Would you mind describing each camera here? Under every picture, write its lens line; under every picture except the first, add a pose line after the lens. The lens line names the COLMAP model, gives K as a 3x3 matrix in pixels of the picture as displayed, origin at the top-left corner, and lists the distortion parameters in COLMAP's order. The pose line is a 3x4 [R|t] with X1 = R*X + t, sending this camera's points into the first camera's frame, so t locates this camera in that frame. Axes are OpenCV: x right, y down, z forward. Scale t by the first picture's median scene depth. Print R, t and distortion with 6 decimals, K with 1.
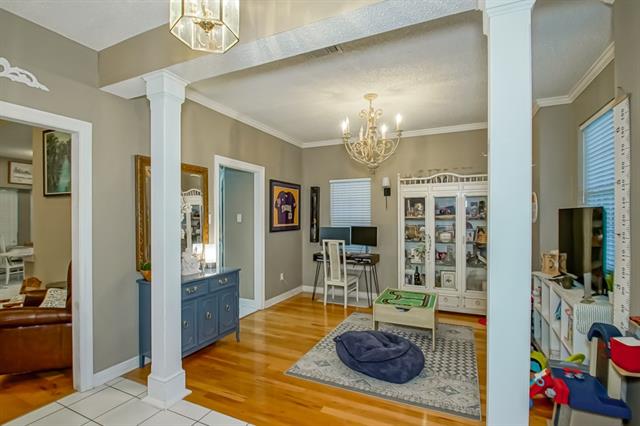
lens RADIAL K [[308.8, 0, 306.8], [0, 308.8, 214.3], [0, 0, 1]] dist [0.015967, -0.016606]
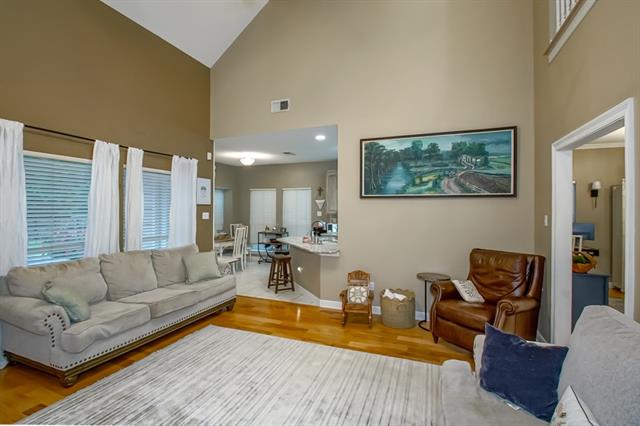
lens RADIAL K [[300.4, 0, 308.8], [0, 300.4, 211.0], [0, 0, 1]] dist [0.023656, -0.021510]
pose [[0.997642, 0.002483, 0.068580, -0.614533], [-0.003343, 0.999917, 0.012427, -0.011630], [-0.068544, -0.012627, 0.997568, -0.047180]]
